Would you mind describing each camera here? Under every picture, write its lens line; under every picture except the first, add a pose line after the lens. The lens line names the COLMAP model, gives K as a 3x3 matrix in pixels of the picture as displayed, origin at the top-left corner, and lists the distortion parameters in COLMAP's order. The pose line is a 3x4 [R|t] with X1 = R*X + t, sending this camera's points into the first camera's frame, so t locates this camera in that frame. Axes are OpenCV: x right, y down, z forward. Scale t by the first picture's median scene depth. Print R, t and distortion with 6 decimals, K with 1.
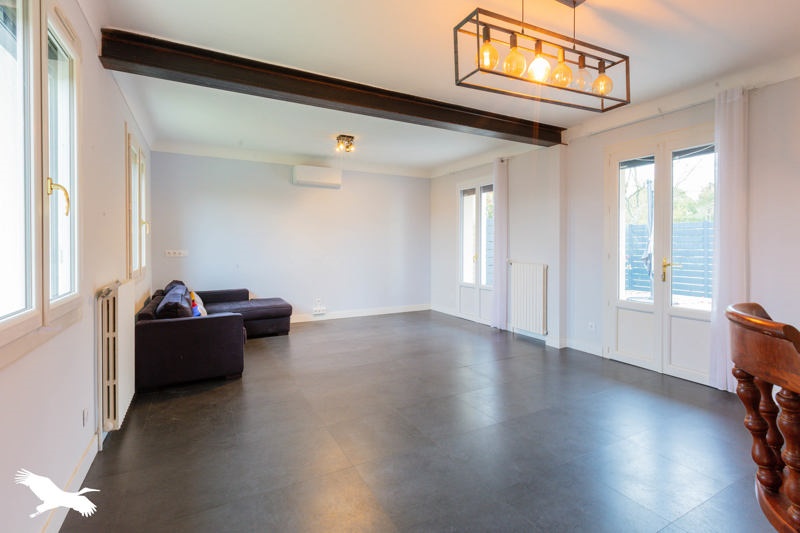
lens RADIAL K [[365.6, 0, 415.6], [0, 365.6, 242.7], [0, 0, 1]] dist [0.002830, 0.000210]
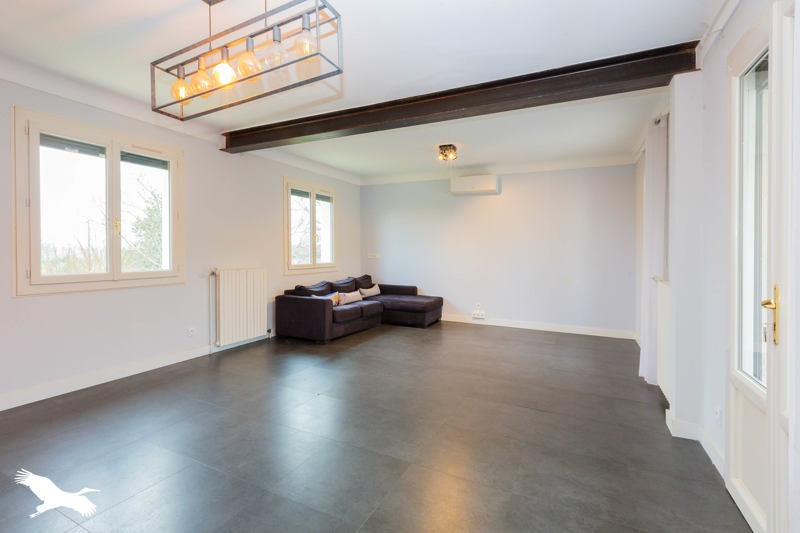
lens RADIAL K [[365.6, 0, 422.6], [0, 365.6, 251.6], [0, 0, 1]] dist [0.002830, 0.000210]
pose [[0.582679, 0.007130, -0.812671, 0.521483], [-0.008206, 0.999962, 0.002890, 0.006136], [0.812661, 0.004984, 0.582715, 0.289448]]
